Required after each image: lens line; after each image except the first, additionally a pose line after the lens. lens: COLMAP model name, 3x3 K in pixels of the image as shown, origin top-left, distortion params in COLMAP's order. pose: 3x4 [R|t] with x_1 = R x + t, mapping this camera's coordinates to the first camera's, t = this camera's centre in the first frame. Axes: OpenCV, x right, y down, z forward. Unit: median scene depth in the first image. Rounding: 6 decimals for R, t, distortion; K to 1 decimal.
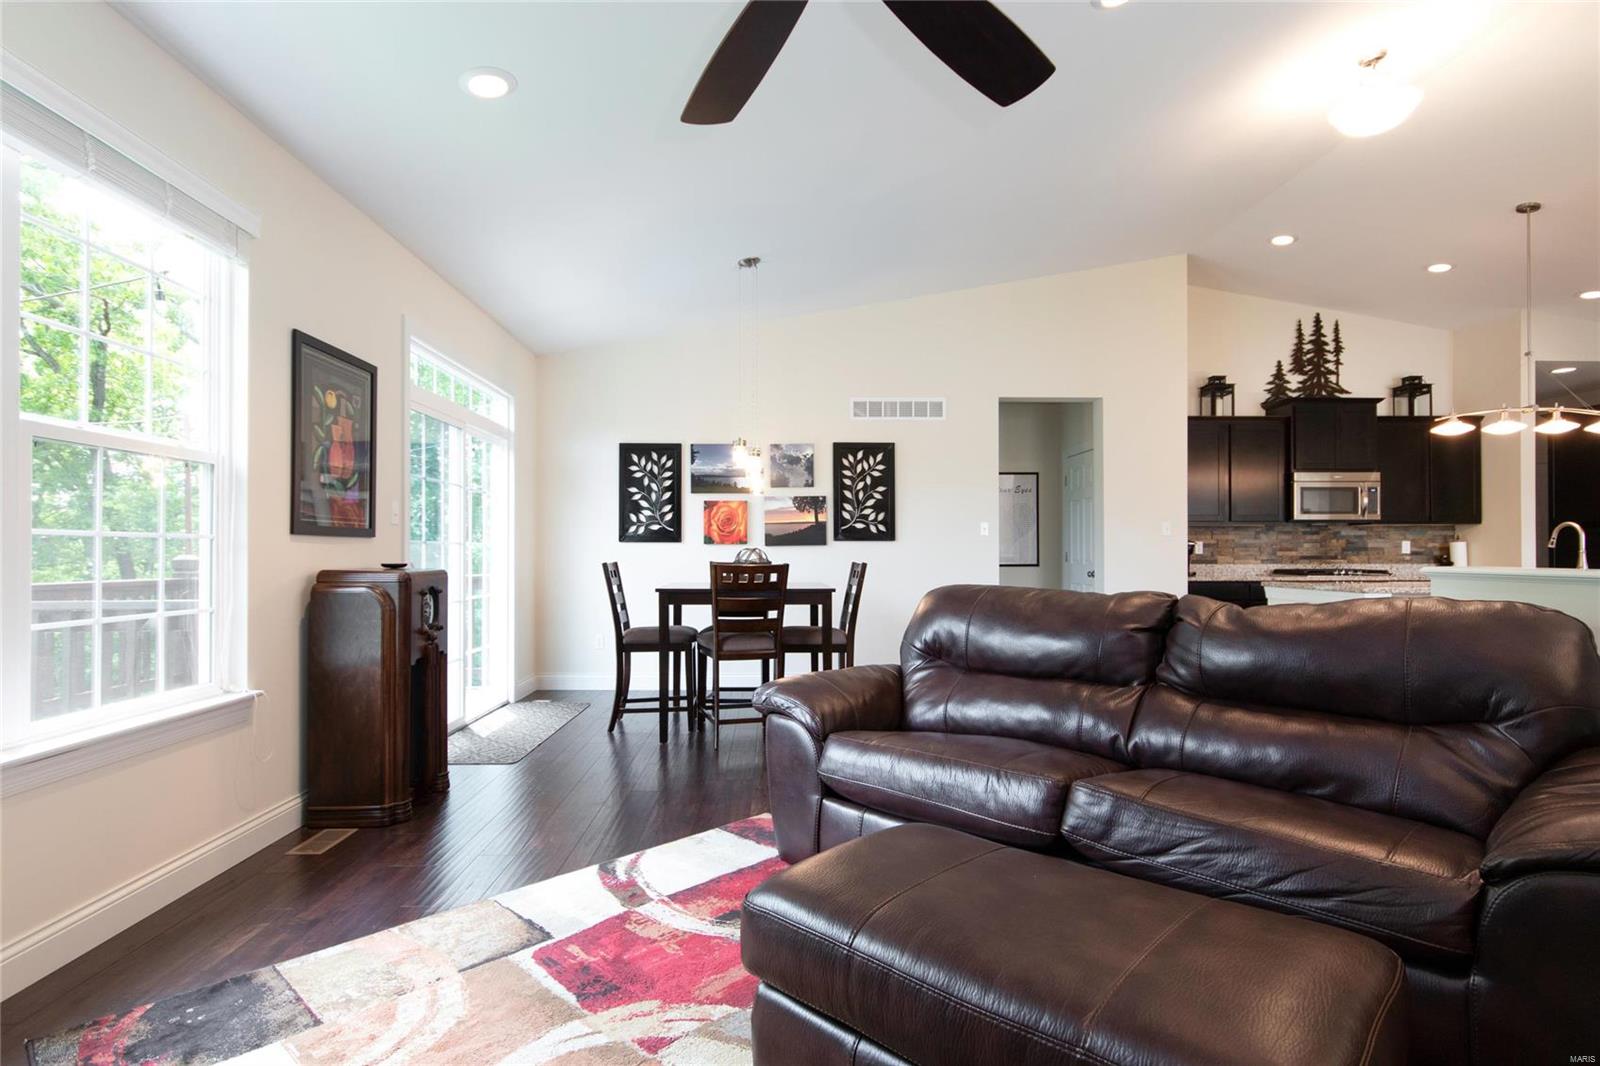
lens RADIAL K [[820.6, 0, 799.2], [0, 820.6, 543.4], [0, 0, 1]] dist [0.002602, 0.000394]
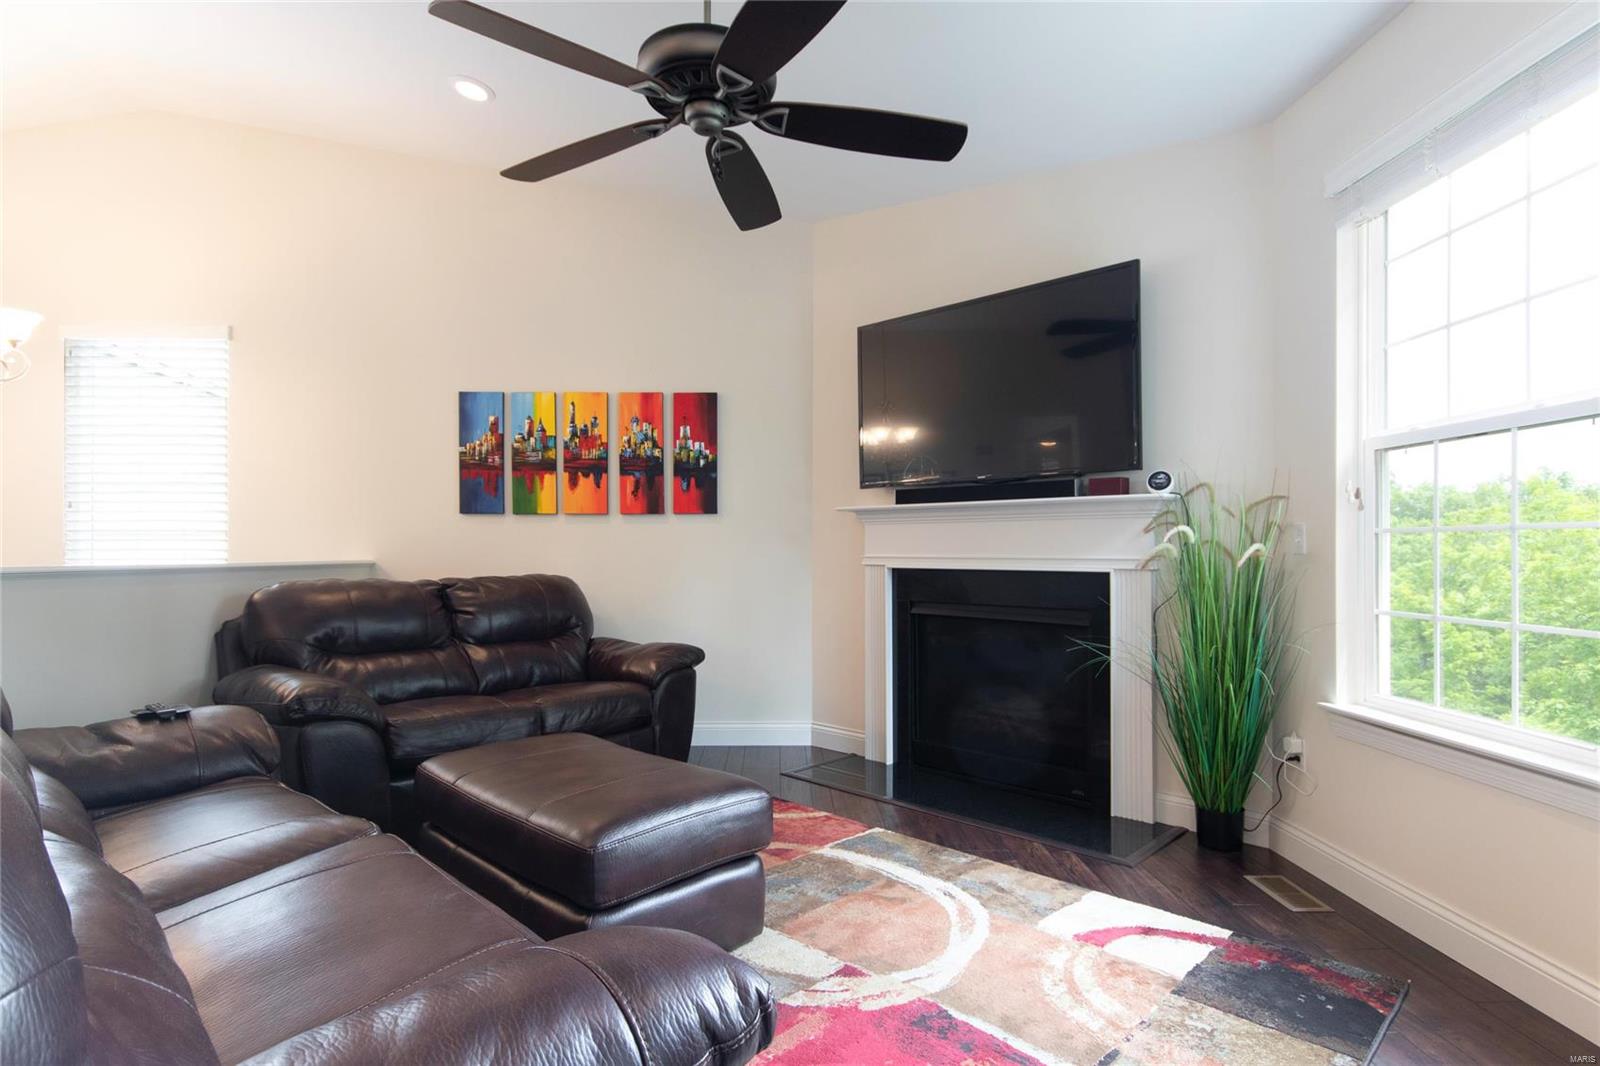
lens RADIAL K [[820.6, 0, 799.2], [0, 820.6, 543.4], [0, 0, 1]] dist [0.002602, 0.000394]
pose [[-0.999990, 0.001897, 0.004142, -0.028083], [0.001817, 0.999815, -0.019132, 0.006292], [-0.004178, -0.019124, -0.999808, 0.549340]]
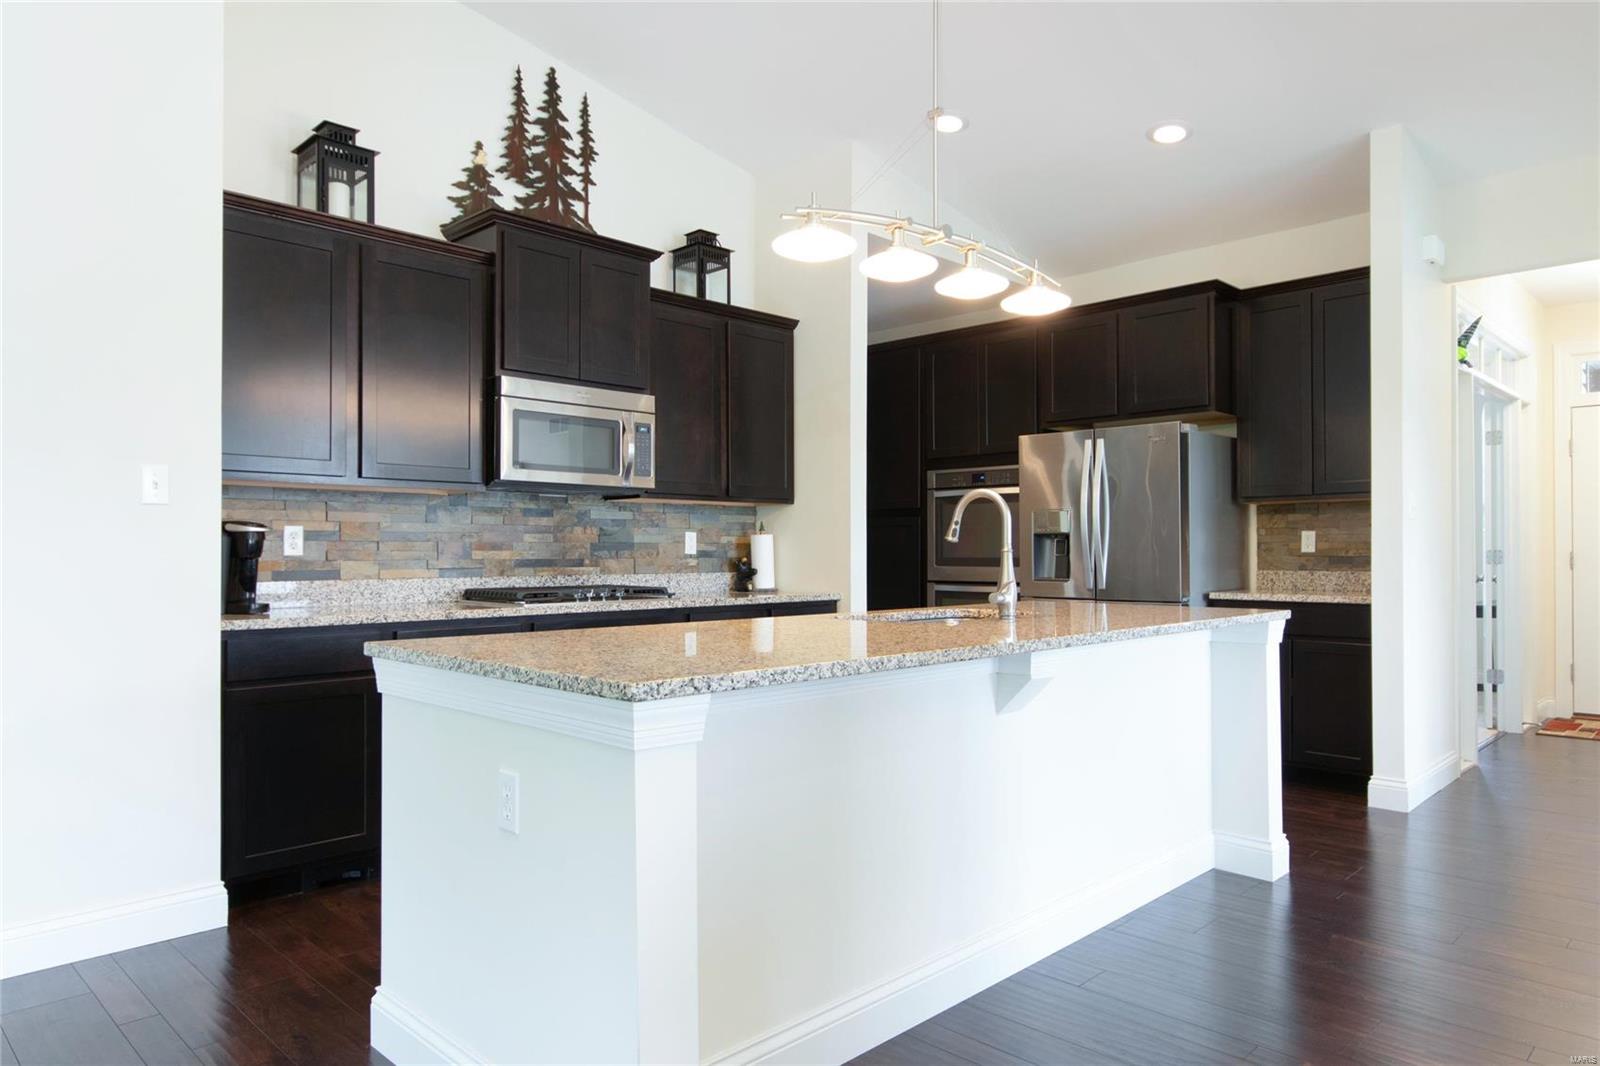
lens RADIAL K [[1035.8, 0, 797.7], [0, 1035.8, 546.5], [0, 0, 1]] dist [-0.001926, 0.001308]
pose [[0.718482, 0.003994, 0.695534, 0.323185], [-0.006695, 0.999977, 0.001174, 0.005971], [-0.695513, -0.005500, 0.718492, 0.475199]]
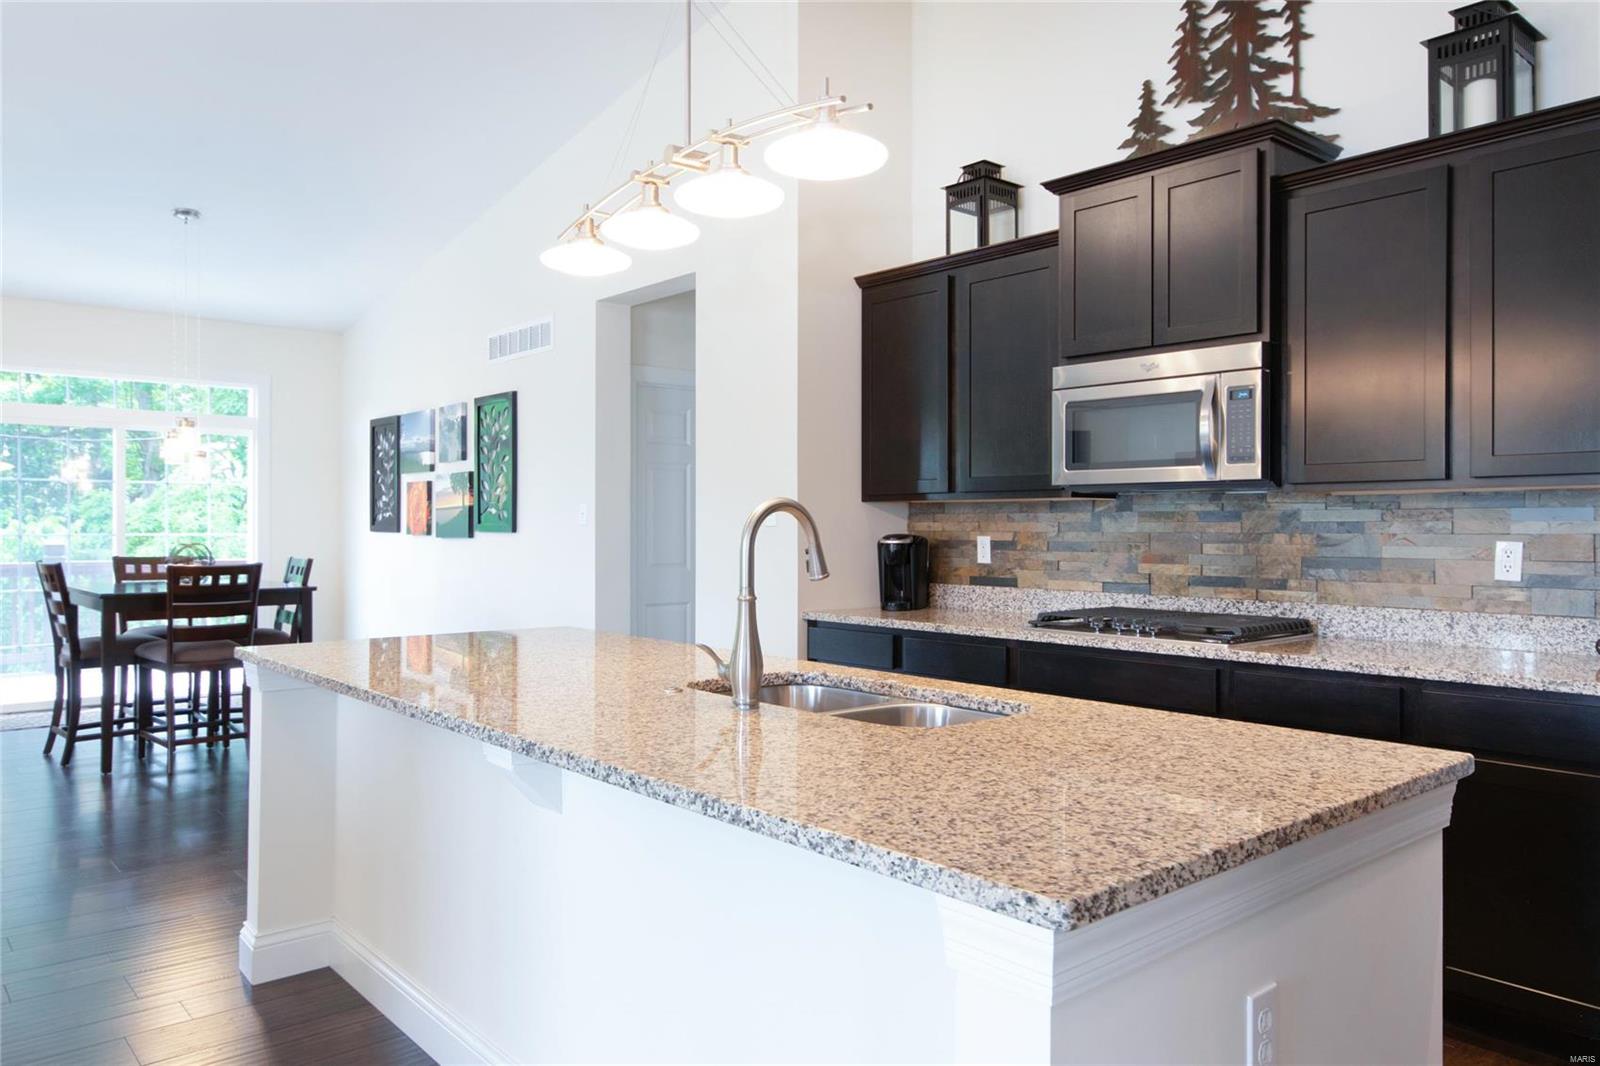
lens RADIAL K [[1122.7, 0, 800.0], [0, 1122.7, 533.0], [0, 0, 1]] dist [-0.008033, -0.001506]
pose [[0.634696, 0.007588, -0.772725, 0.948251], [0.005919, 0.999875, 0.014681, -0.014497], [0.772740, -0.013892, 0.634571, 0.555809]]
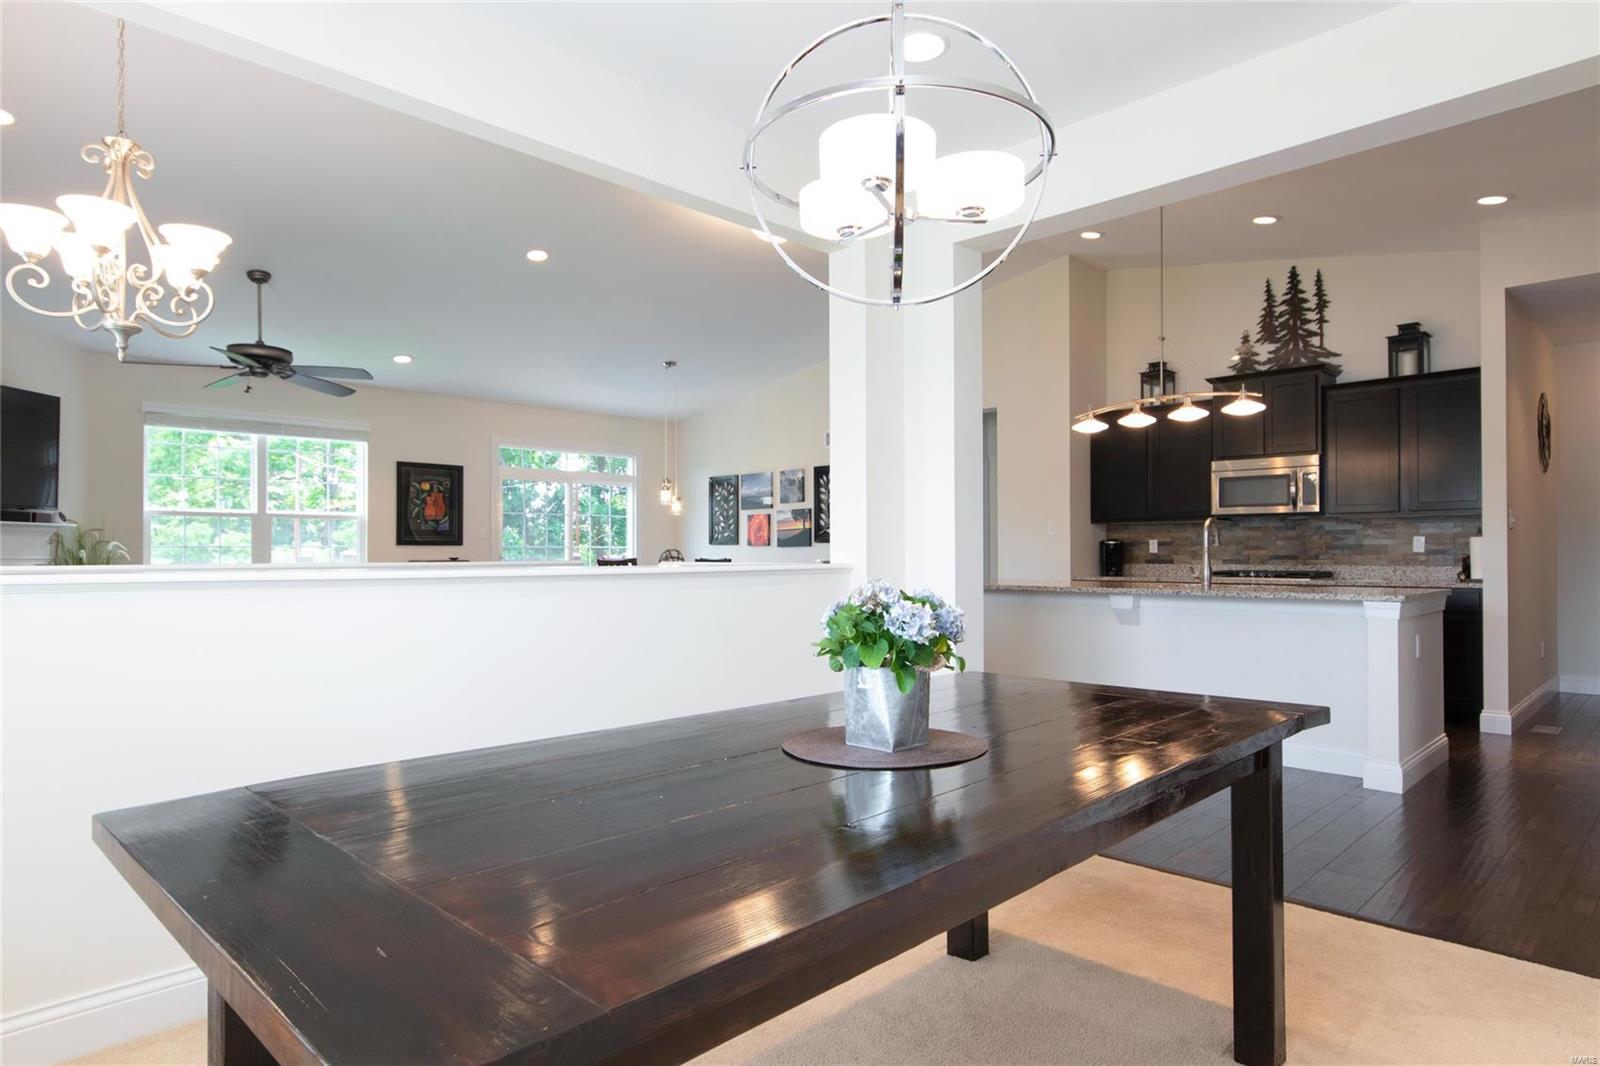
lens RADIAL K [[920.1, 0, 804.2], [0, 920.1, 549.8], [0, 0, 1]] dist [-0.002852, -0.001008]
pose [[0.693927, -0.002518, -0.720041, 1.015945], [0.009076, 0.999945, 0.005250, 0.000028], [0.719989, -0.010178, 0.693911, -0.015915]]
